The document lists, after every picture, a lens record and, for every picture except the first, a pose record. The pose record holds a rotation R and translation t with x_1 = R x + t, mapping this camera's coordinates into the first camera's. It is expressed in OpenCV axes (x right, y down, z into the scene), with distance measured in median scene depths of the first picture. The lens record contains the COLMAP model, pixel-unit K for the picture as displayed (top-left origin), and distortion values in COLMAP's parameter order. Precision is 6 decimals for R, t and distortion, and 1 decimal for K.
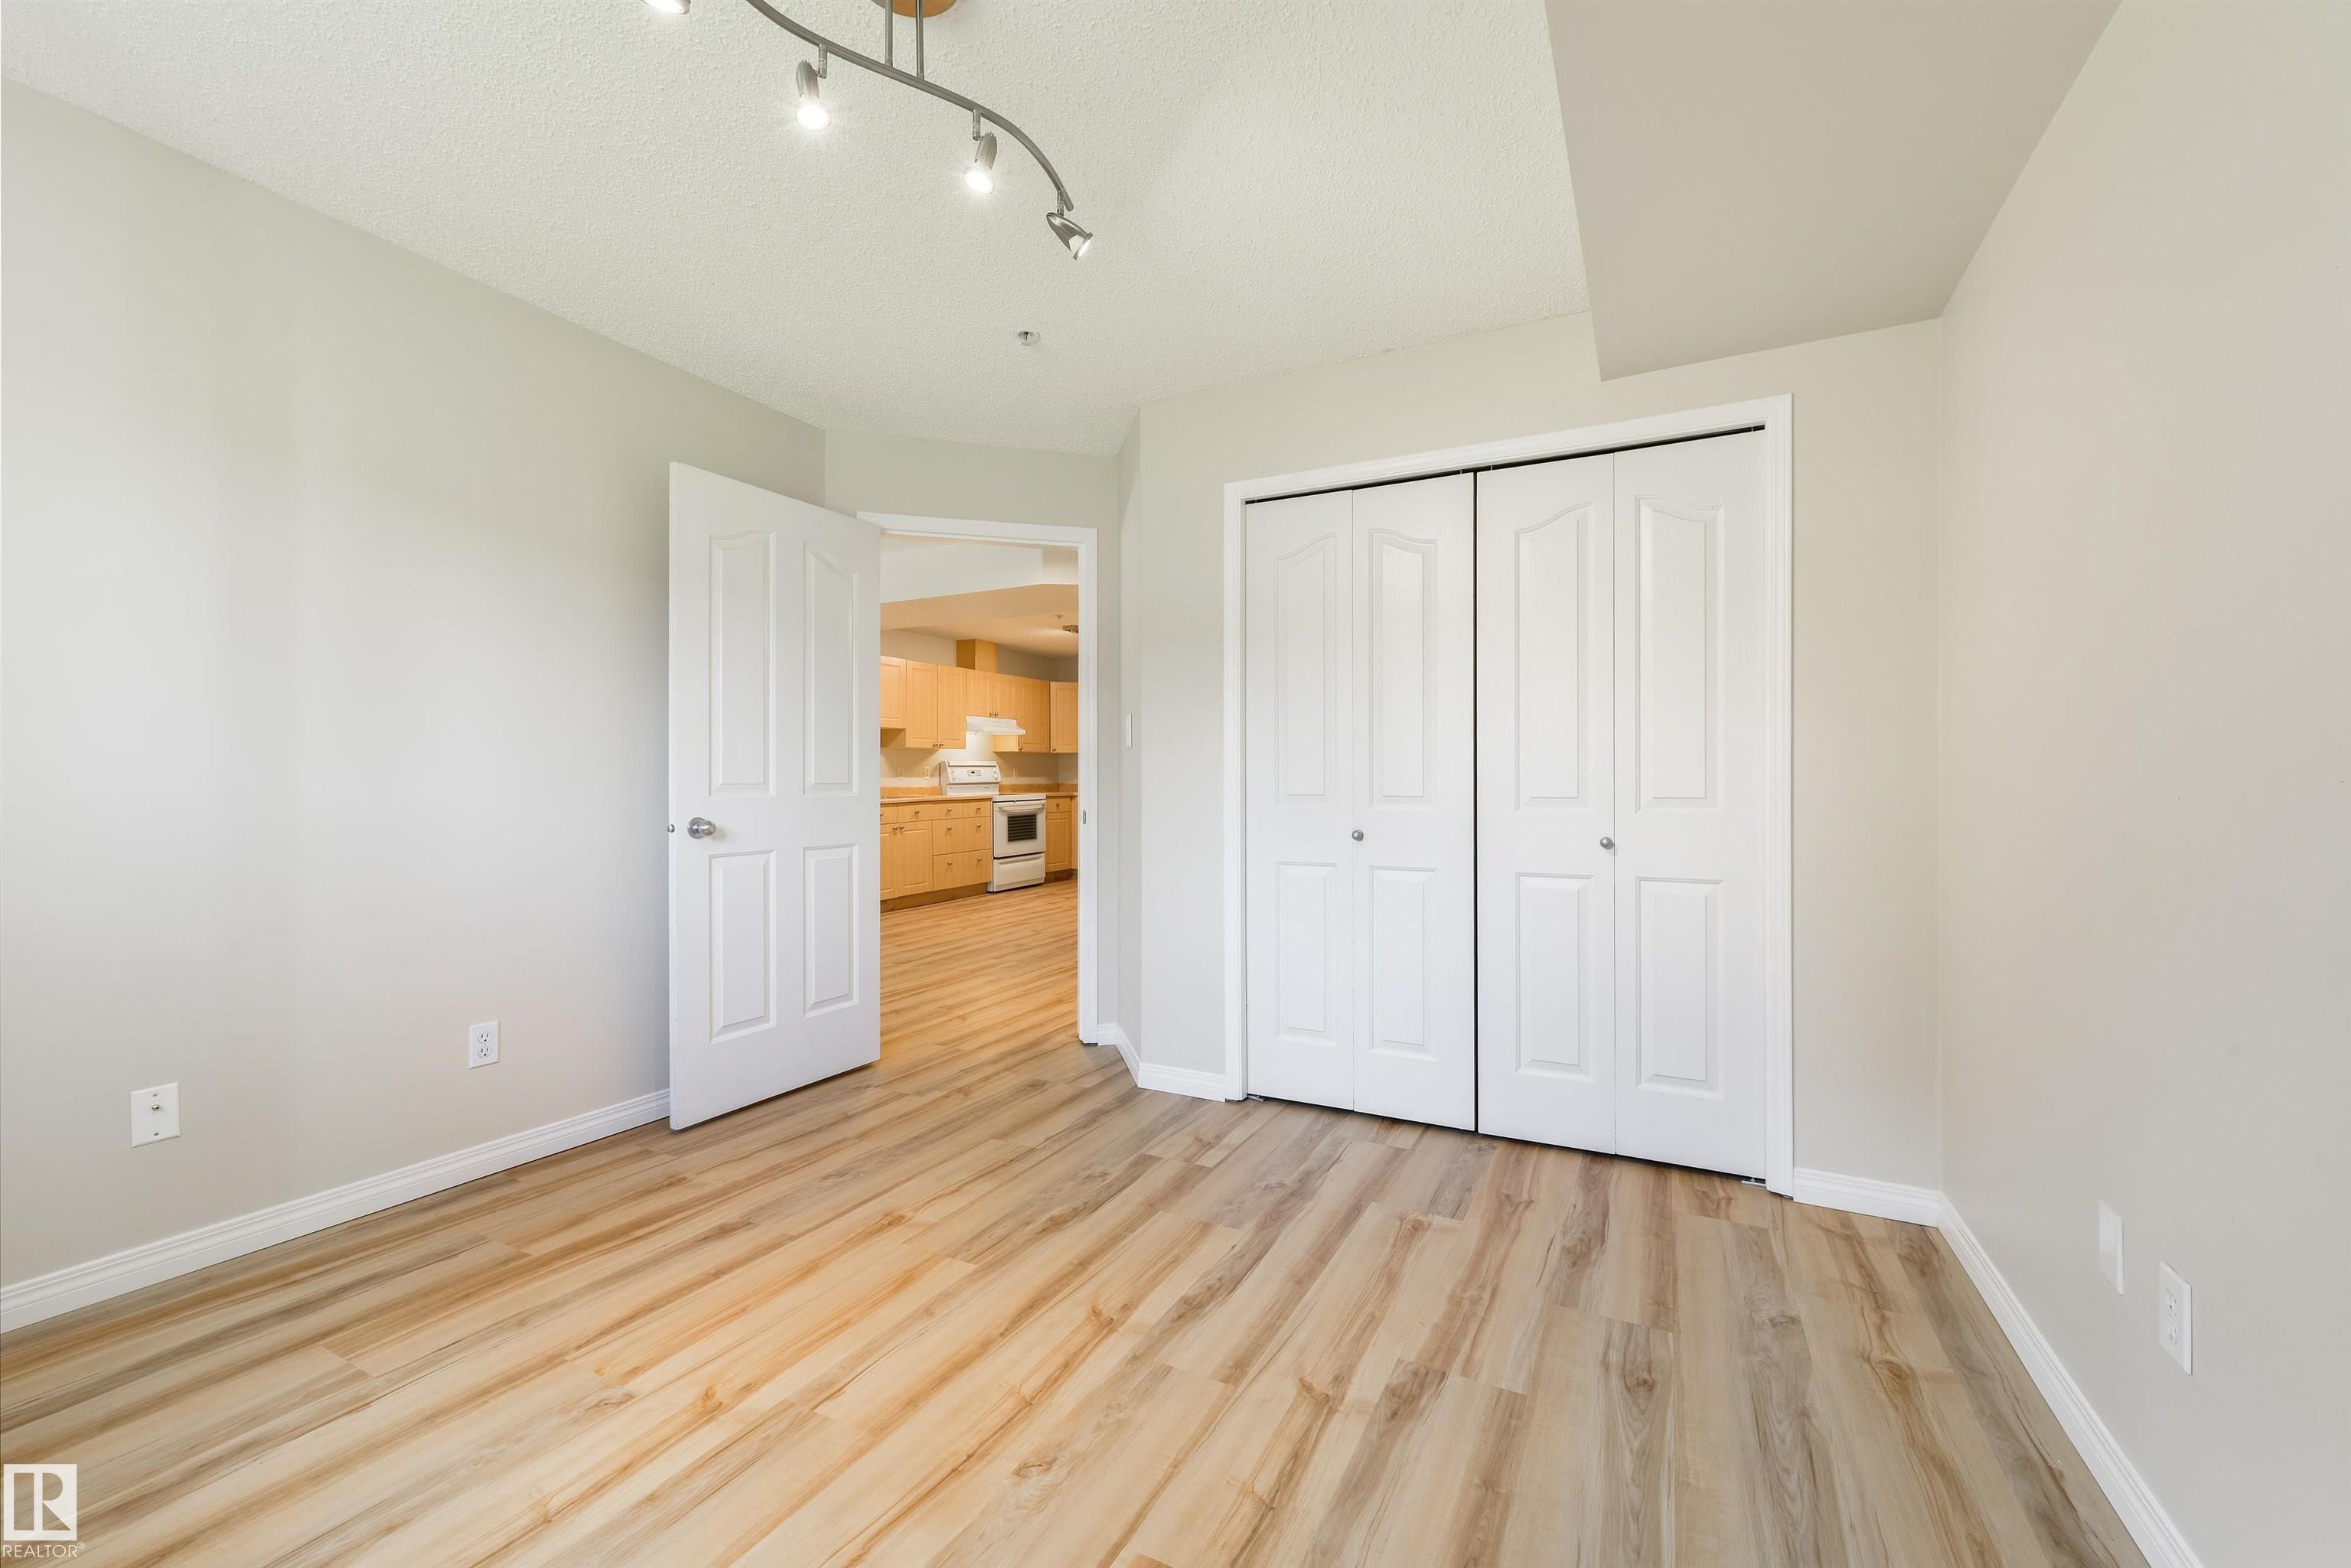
lens RADIAL K [[919.5, 0, 1197.8], [0, 919.5, 785.5], [0, 0, 1]] dist [0.003378, -0.001089]
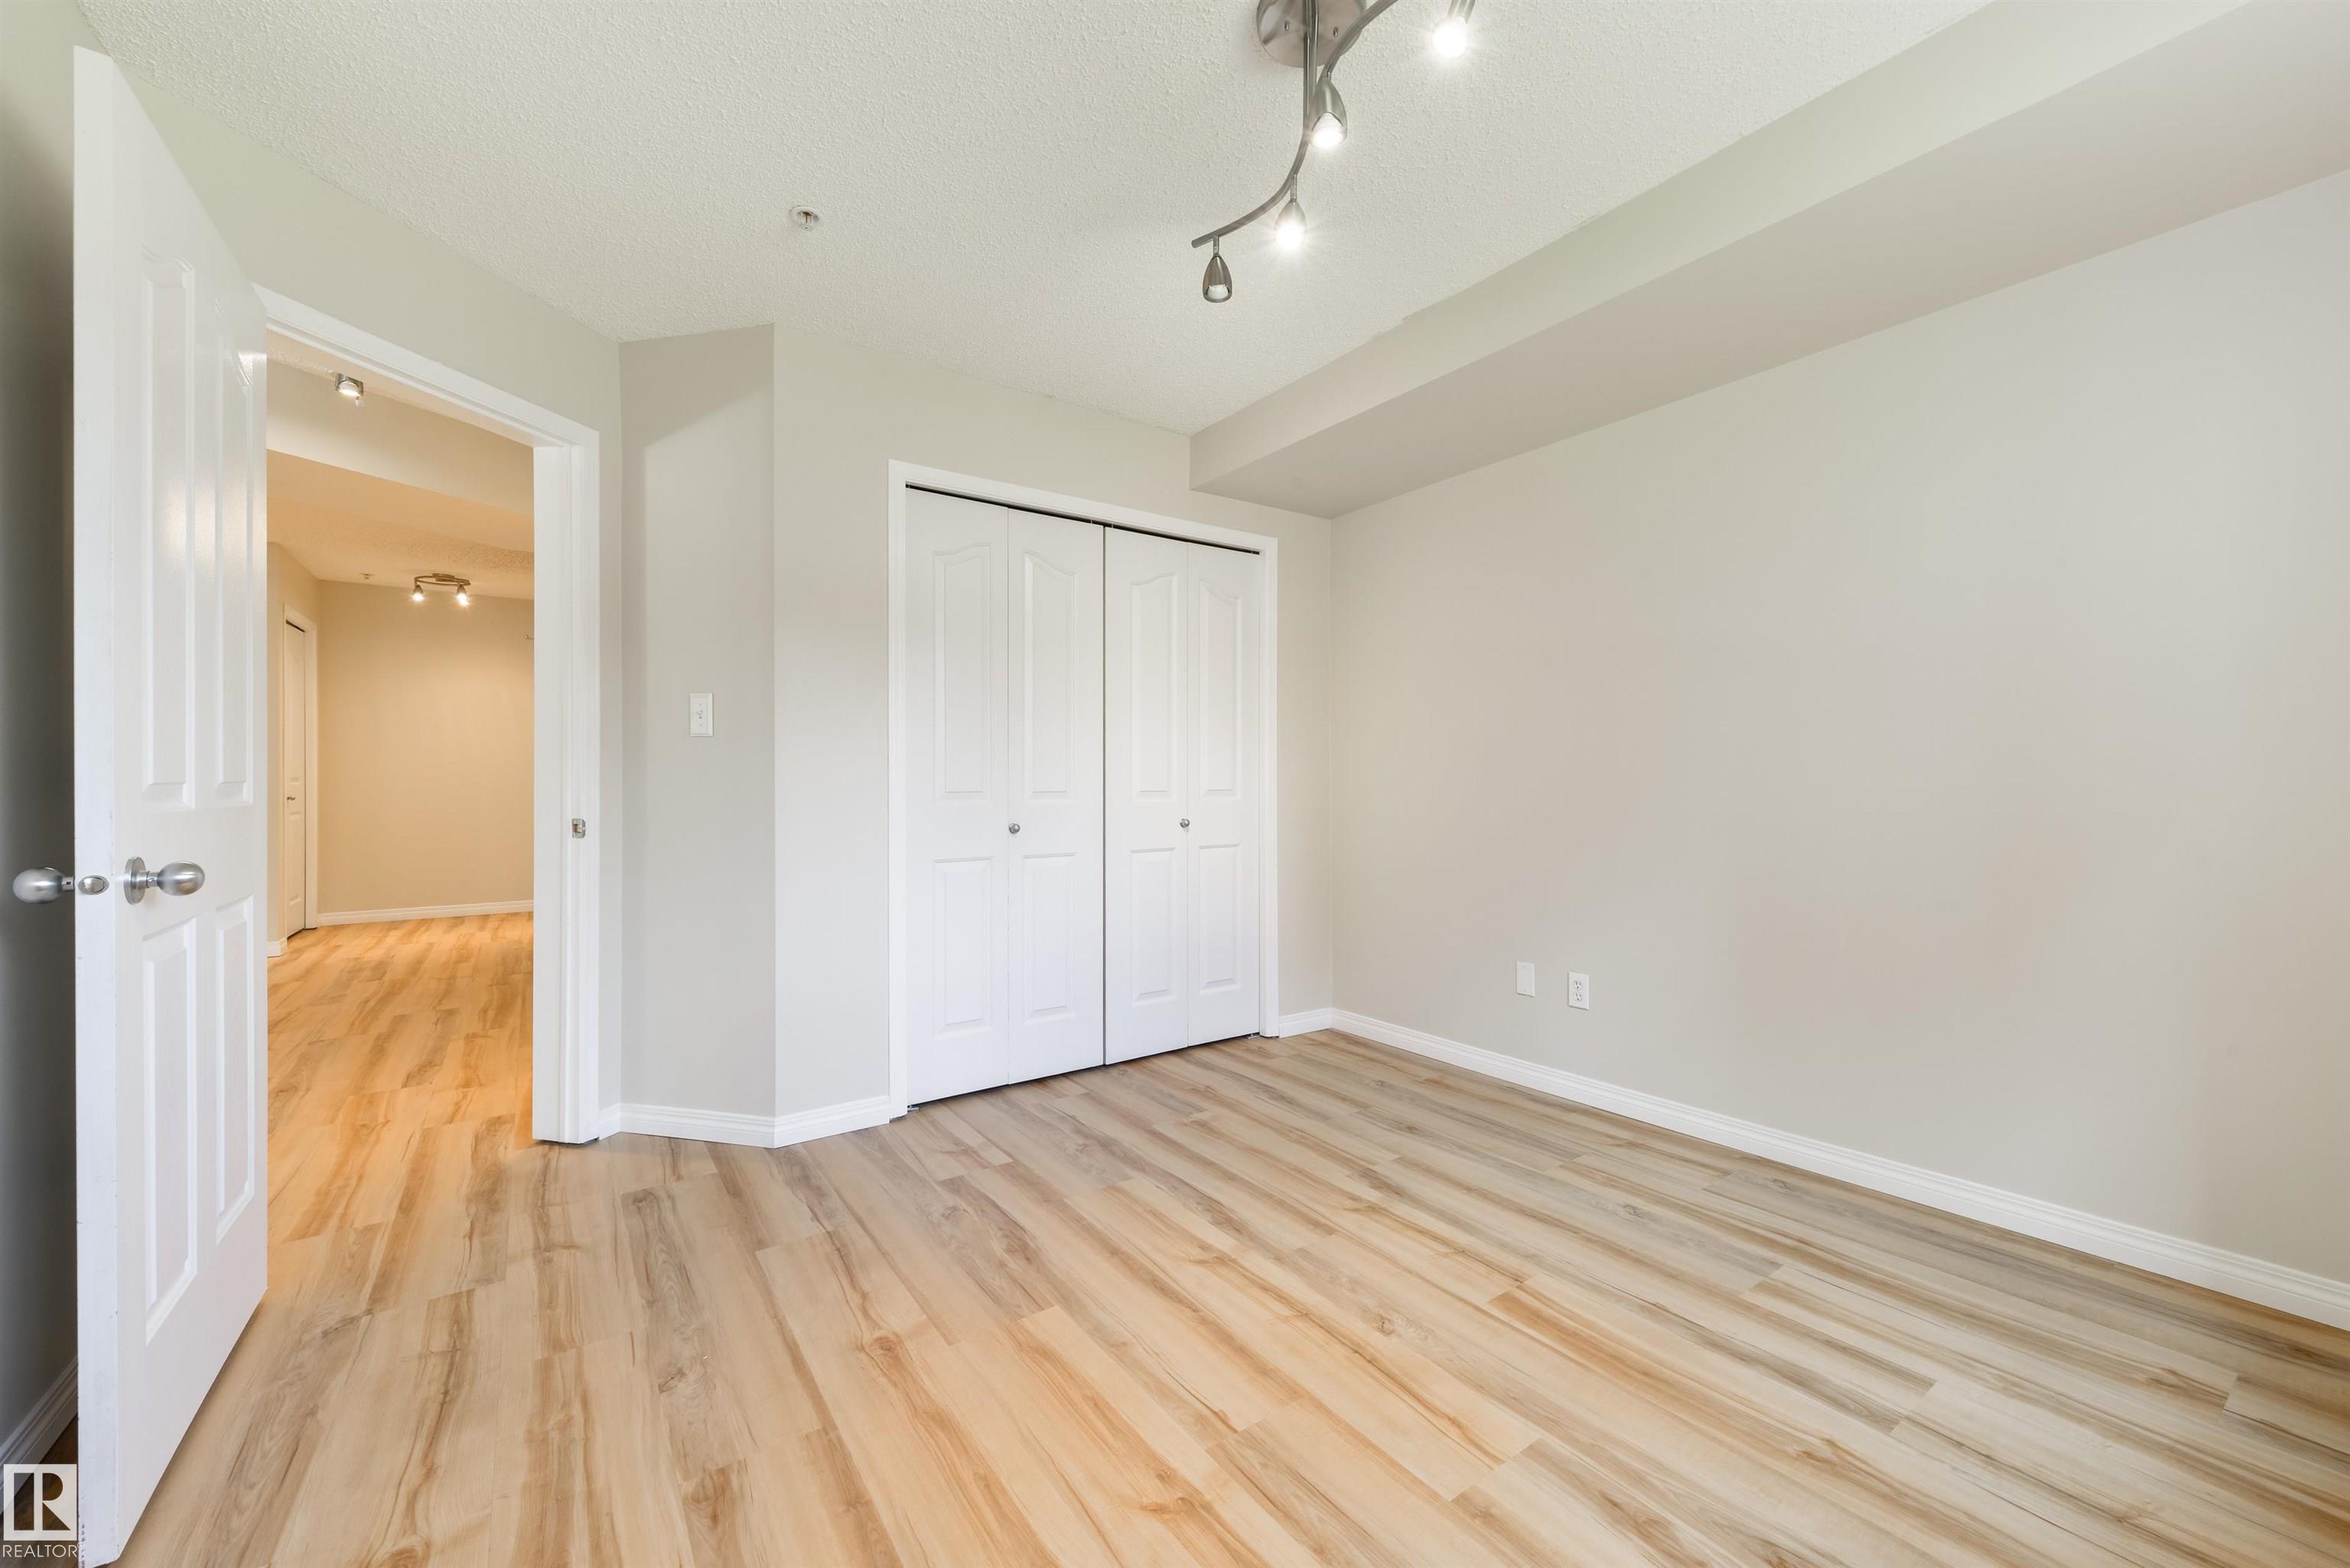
lens RADIAL K [[919.1, 0, 1175.8], [0, 919.1, 783.8], [0, 0, 1]] dist [0.003378, -0.001089]
pose [[0.465000, -0.003066, 0.885305, -0.895644], [0.002628, 0.999994, 0.002083, 0.000002], [-0.885307, 0.001358, 0.465006, 0.421851]]
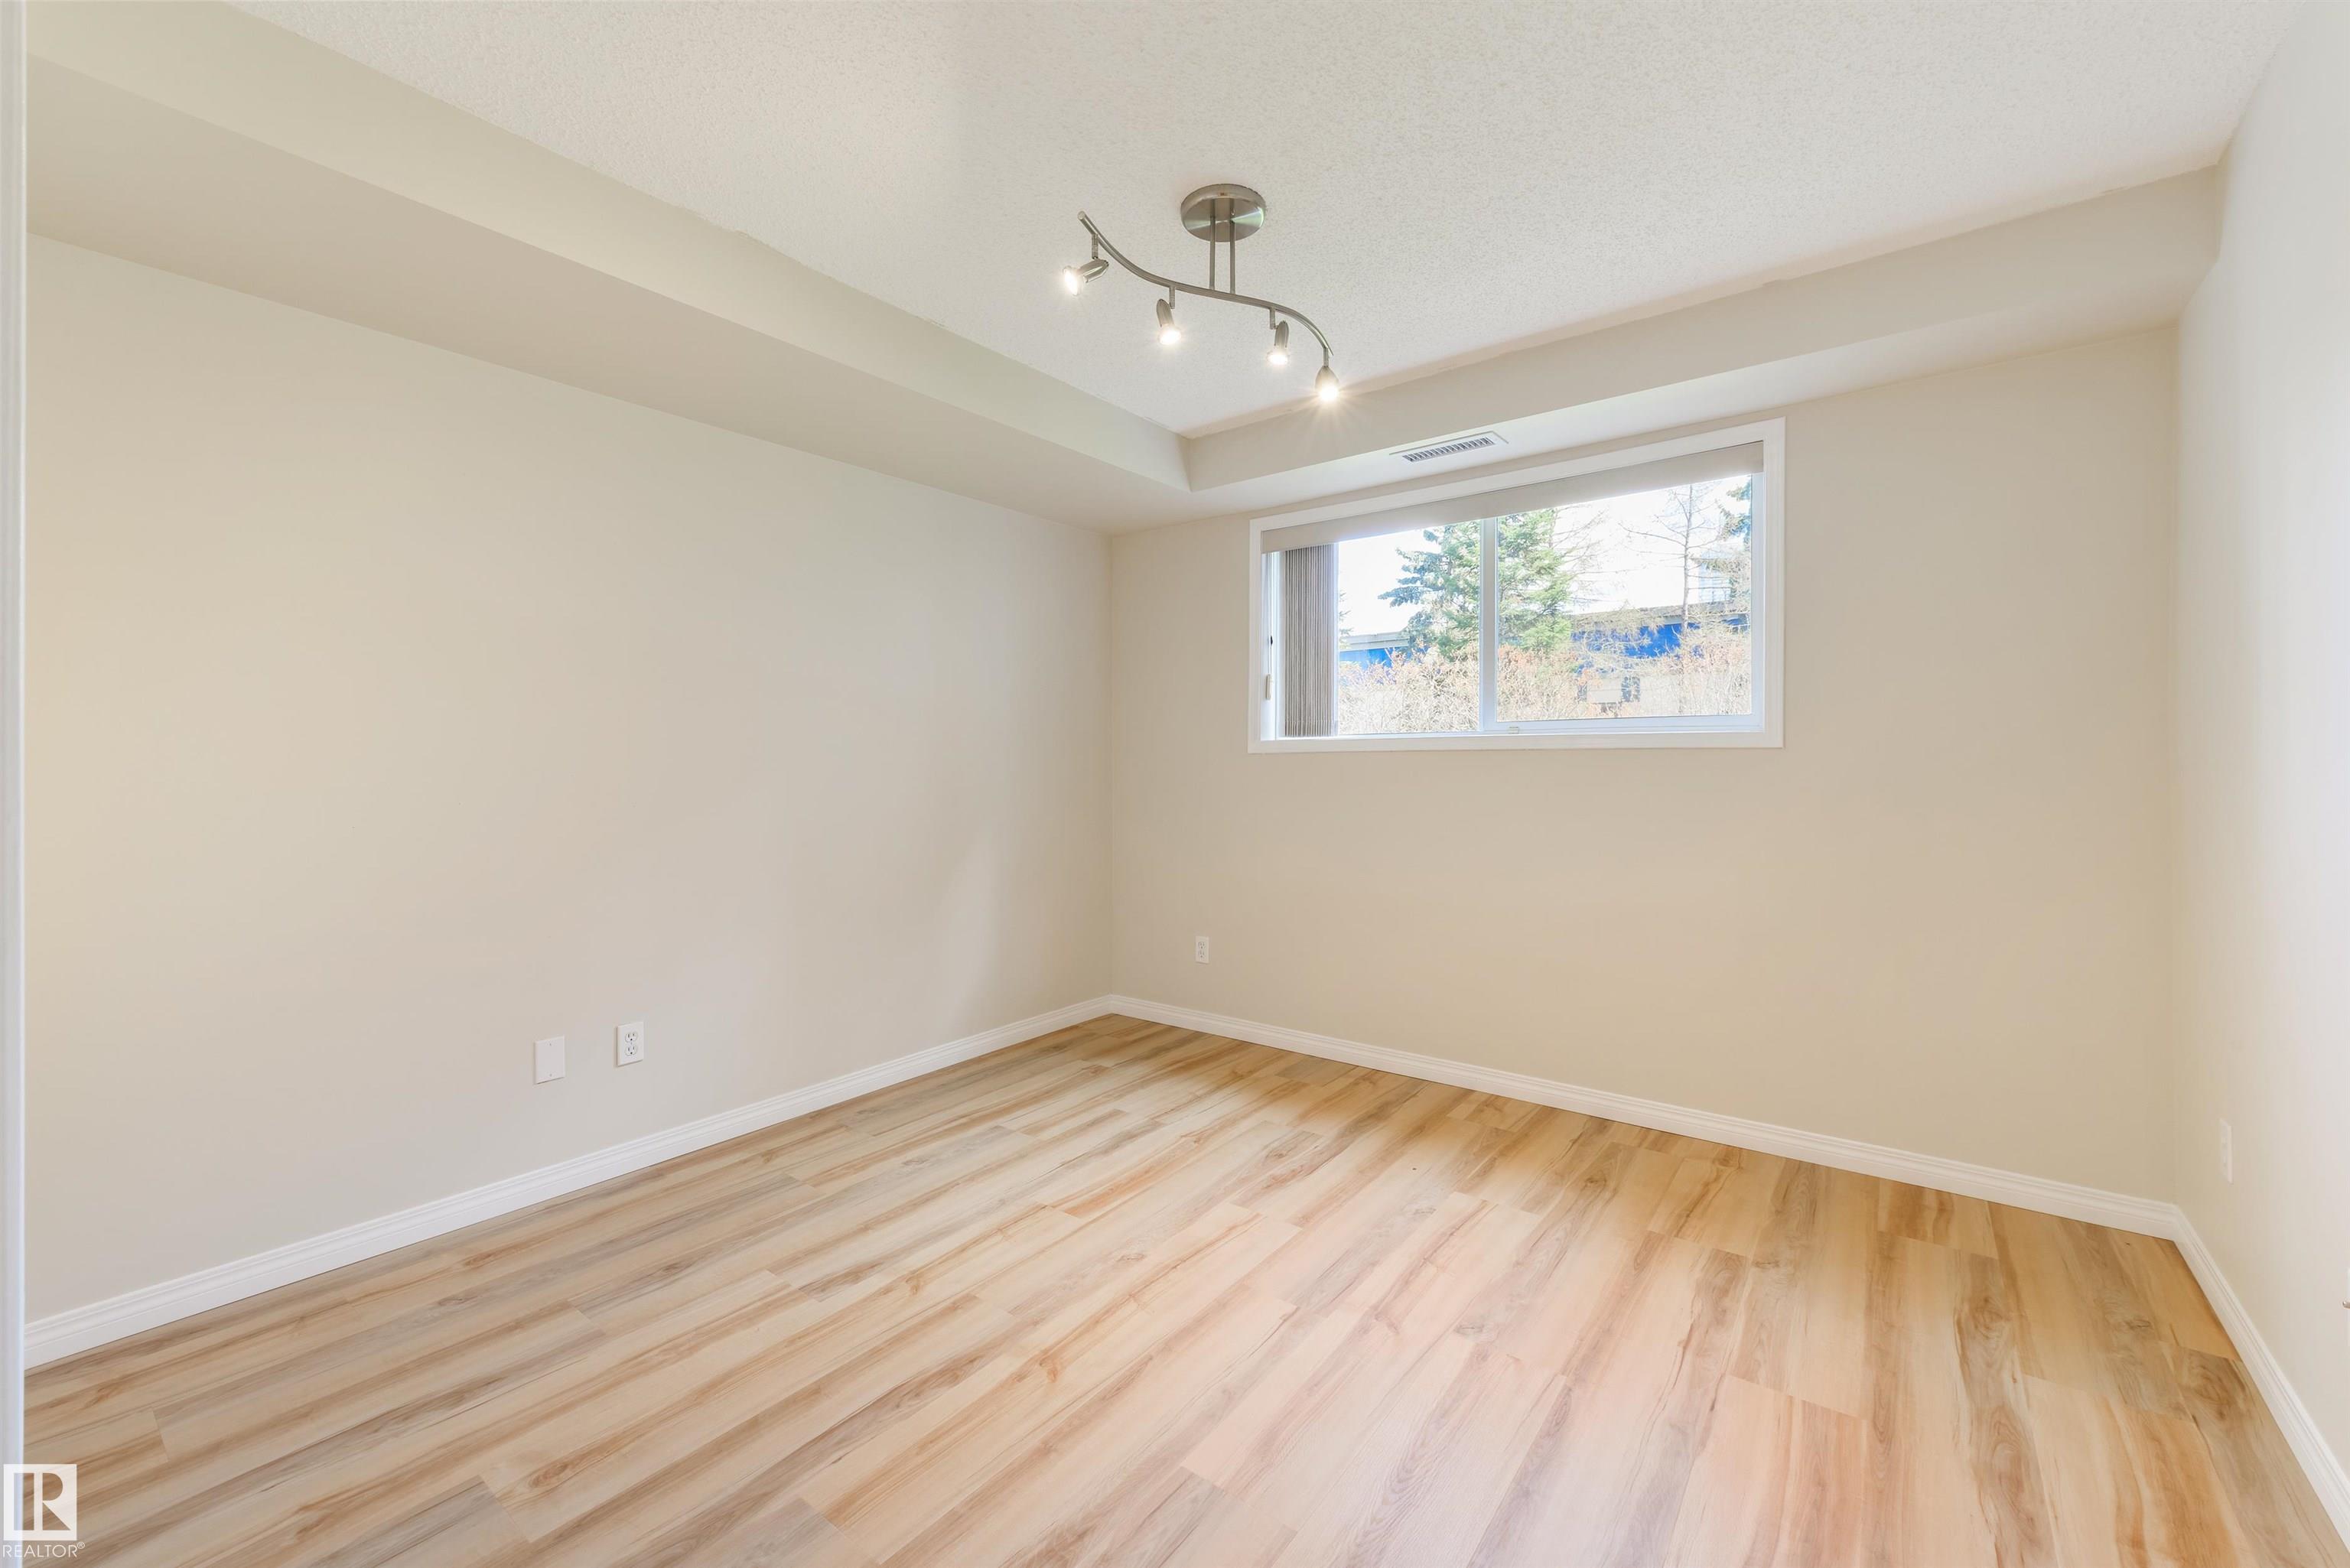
lens RADIAL K [[919.1, 0, 1221.3], [0, 919.1, 767.4], [0, 0, 1]] dist [0.003378, -0.001089]
pose [[-0.988943, -0.001075, 0.148295, -0.345696], [-0.000697, 0.999996, 0.002605, -0.045860], [-0.148297, 0.002472, -0.988940, 1.565756]]
